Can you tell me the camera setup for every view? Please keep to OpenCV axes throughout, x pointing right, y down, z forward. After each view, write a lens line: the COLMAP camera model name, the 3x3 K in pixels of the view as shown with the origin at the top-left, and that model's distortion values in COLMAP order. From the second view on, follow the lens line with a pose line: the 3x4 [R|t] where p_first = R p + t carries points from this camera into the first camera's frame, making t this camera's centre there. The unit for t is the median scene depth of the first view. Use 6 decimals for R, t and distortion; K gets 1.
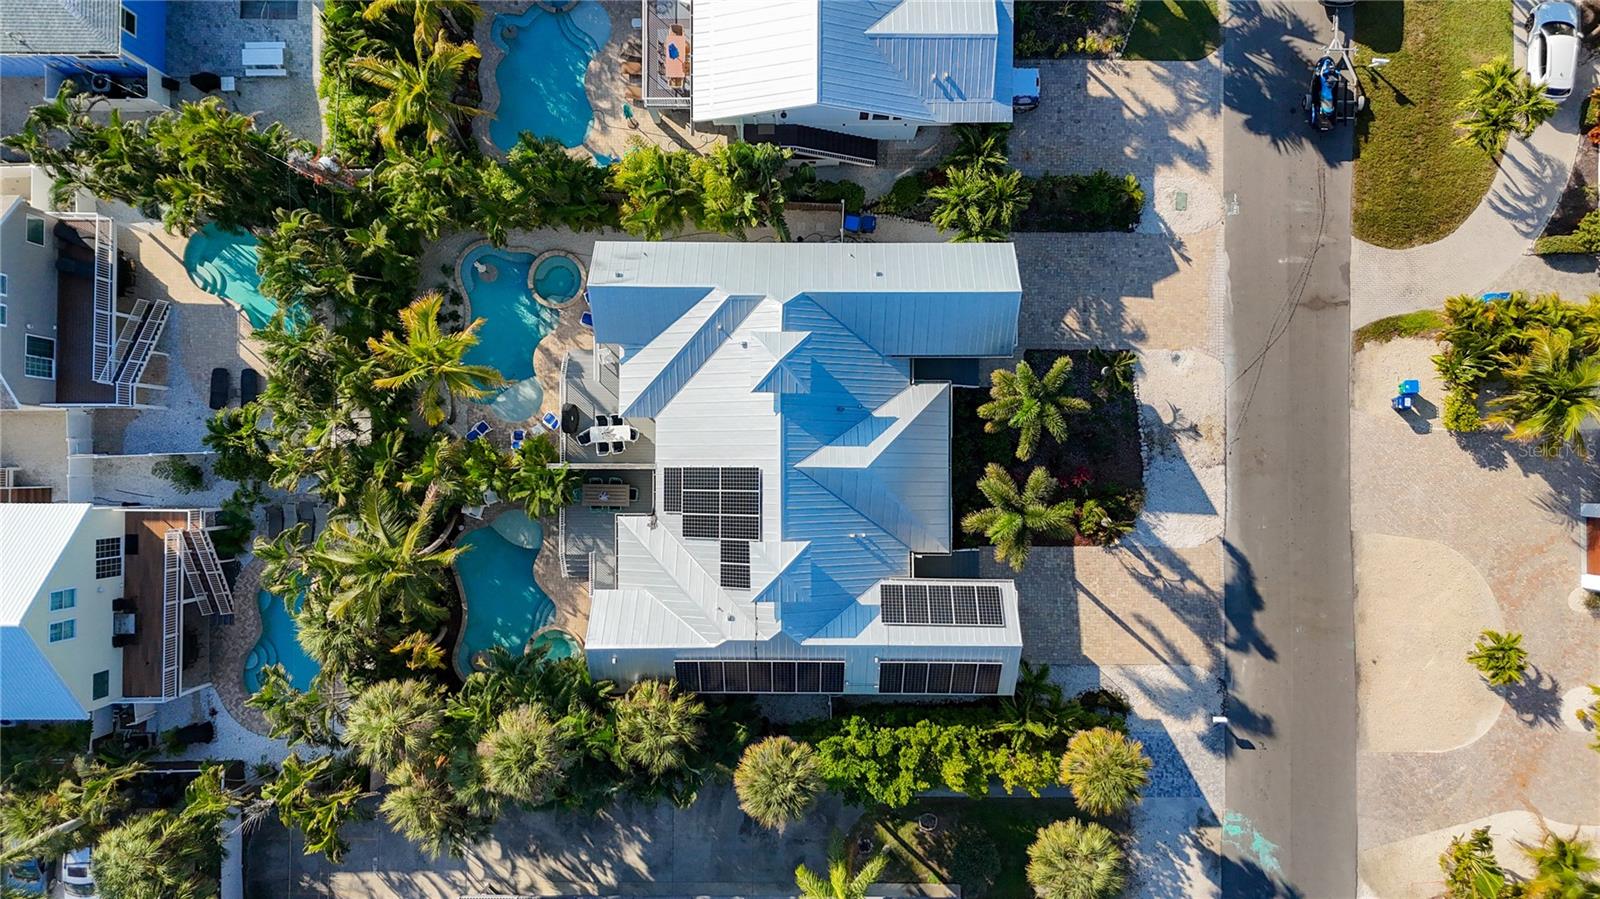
lens RADIAL K [[1190.2, 0, 800.0], [0, 1190.2, 449.5], [0, 0, 1]] dist [0.215397, -0.415554]
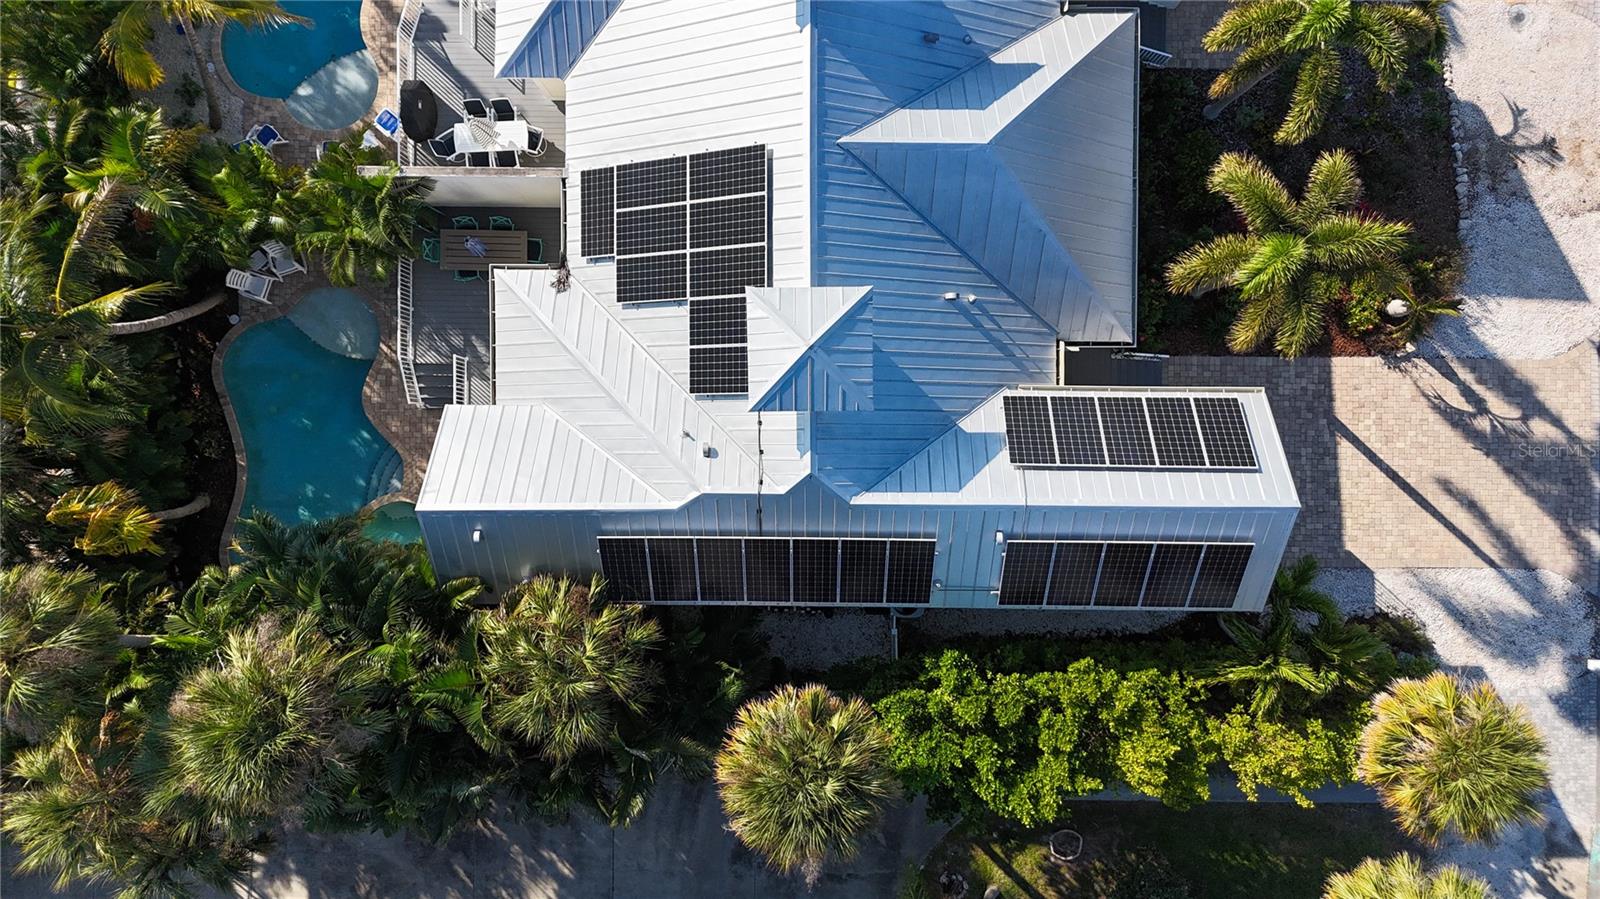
lens RADIAL K [[1137.1, 0, 800.0], [0, 1137.1, 449.5], [0, 0, 1]] dist [0.096839, -0.071039]
pose [[0.999986, 0.002878, -0.004448, -0.017273], [-0.002868, 0.999993, 0.002382, 0.134539], [0.004455, -0.002370, 0.999987, 0.508669]]
